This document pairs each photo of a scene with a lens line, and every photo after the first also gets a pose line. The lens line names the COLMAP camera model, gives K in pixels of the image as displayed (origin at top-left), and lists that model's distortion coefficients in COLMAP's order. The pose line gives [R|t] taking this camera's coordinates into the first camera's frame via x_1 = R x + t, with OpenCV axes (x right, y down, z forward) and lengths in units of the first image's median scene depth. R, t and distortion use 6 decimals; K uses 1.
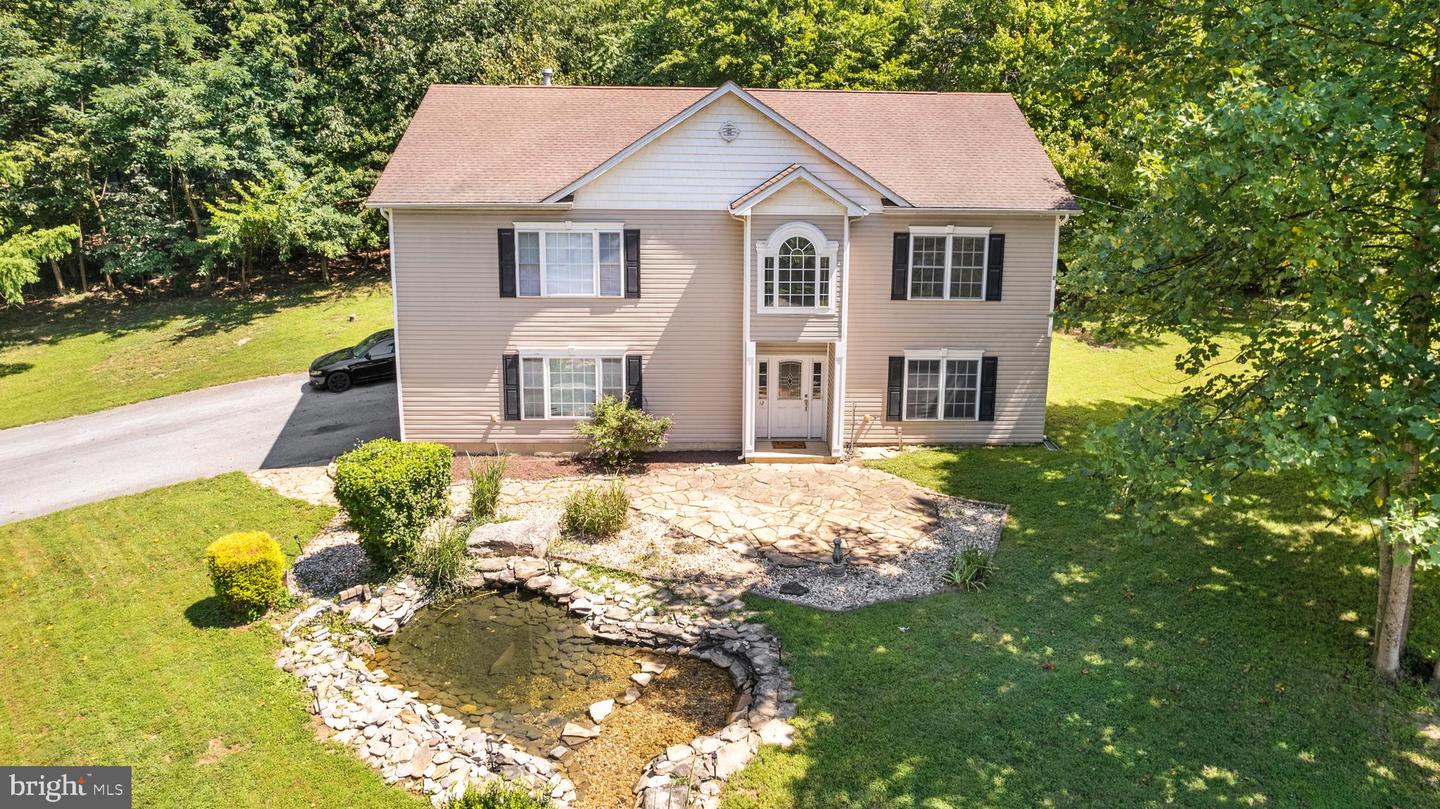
lens RADIAL K [[948.0, 0, 708.4], [0, 948.0, 311.2], [0, 0, 1]] dist [-0.027649, 0.014727]
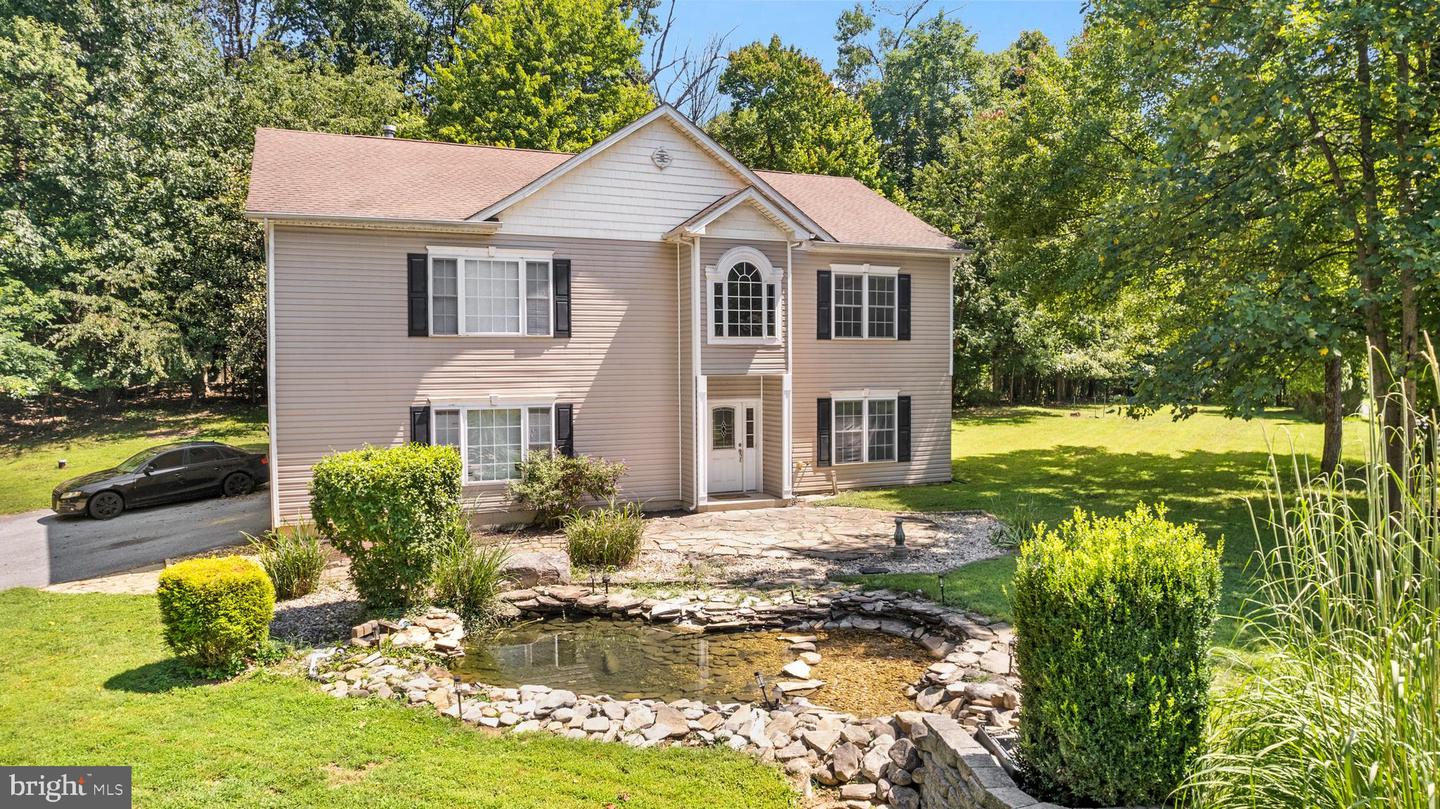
lens RADIAL K [[948.0, 0, 720.5], [0, 948.0, 399.8], [0, 0, 1]] dist [-0.027649, 0.014727]
pose [[0.922831, -0.031718, 0.383898, -0.287602], [0.089237, 0.987097, -0.132956, 0.175808], [-0.374727, 0.156954, 0.913753, 0.143131]]
